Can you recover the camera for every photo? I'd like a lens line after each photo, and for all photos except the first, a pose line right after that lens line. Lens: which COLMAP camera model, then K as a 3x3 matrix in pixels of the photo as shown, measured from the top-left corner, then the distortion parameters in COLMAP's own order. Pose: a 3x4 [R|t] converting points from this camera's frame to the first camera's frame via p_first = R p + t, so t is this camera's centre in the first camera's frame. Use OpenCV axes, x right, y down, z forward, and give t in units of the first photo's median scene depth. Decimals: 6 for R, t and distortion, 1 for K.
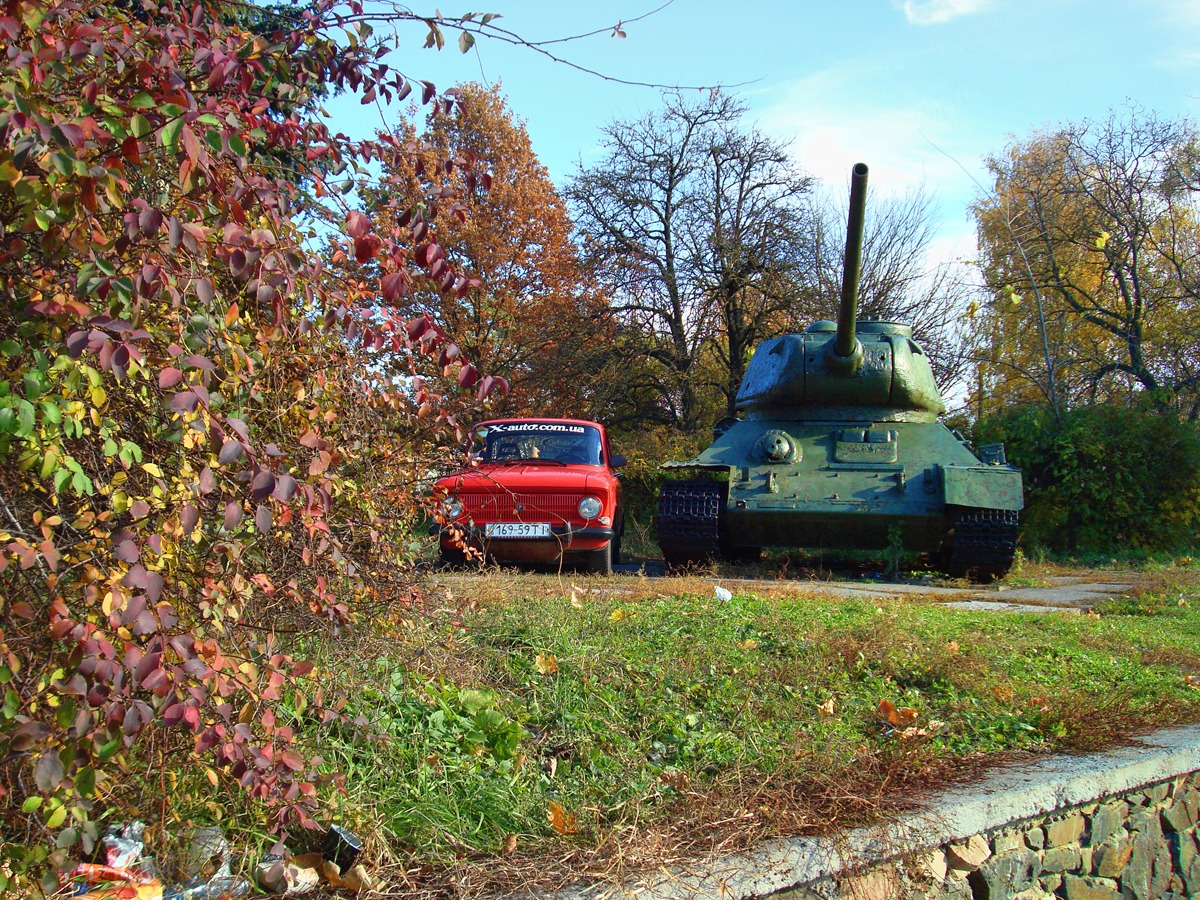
lens RADIAL K [[1272.9, 0, 600.0], [0, 1272.9, 450.0], [0, 0, 1]] dist [-0.084479, -0.040140]
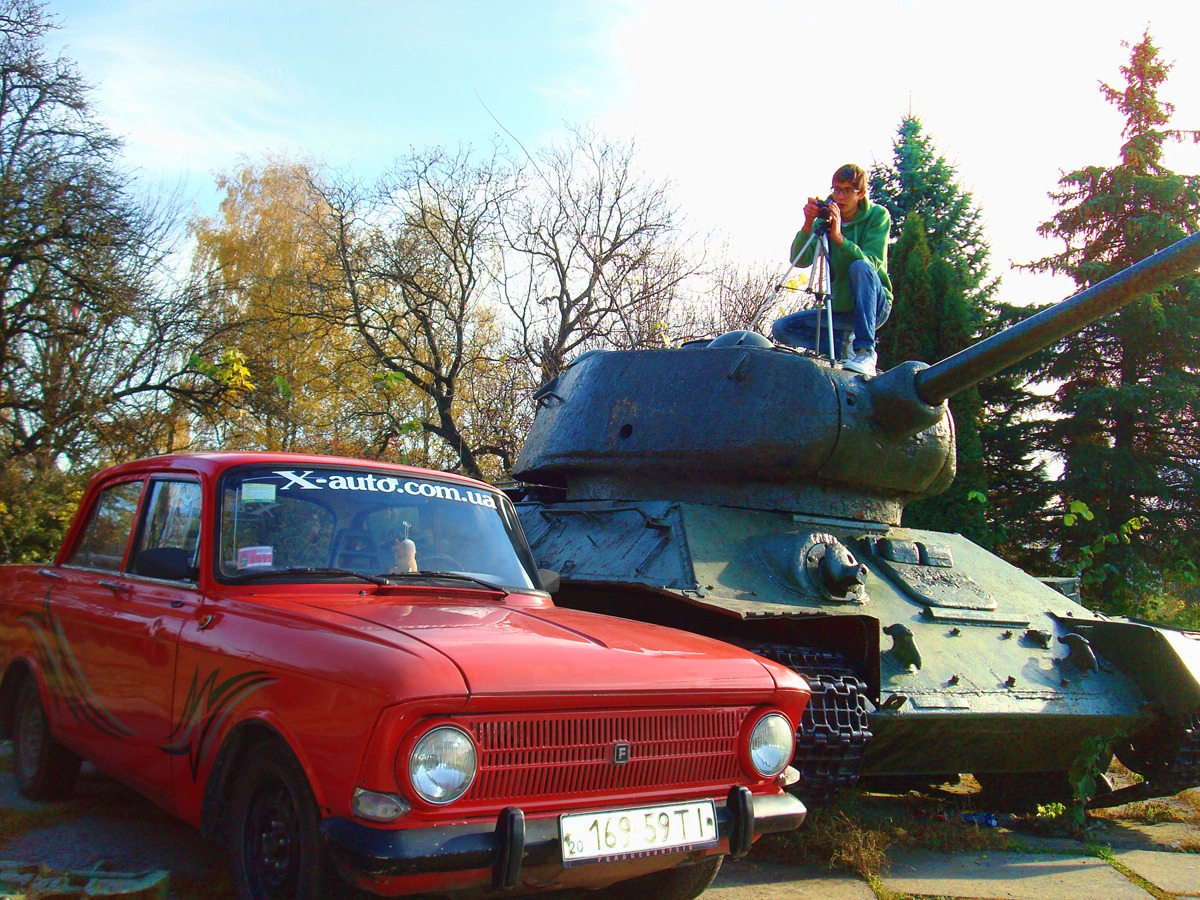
lens RADIAL K [[1272.9, 0, 600.0], [0, 1272.9, 450.0], [0, 0, 1]] dist [-0.084479, -0.040140]
pose [[0.763540, 0.096479, 0.638513, -0.249390], [-0.080671, 0.995281, -0.053919, -0.012867], [-0.640702, -0.010340, 0.767720, 0.662914]]
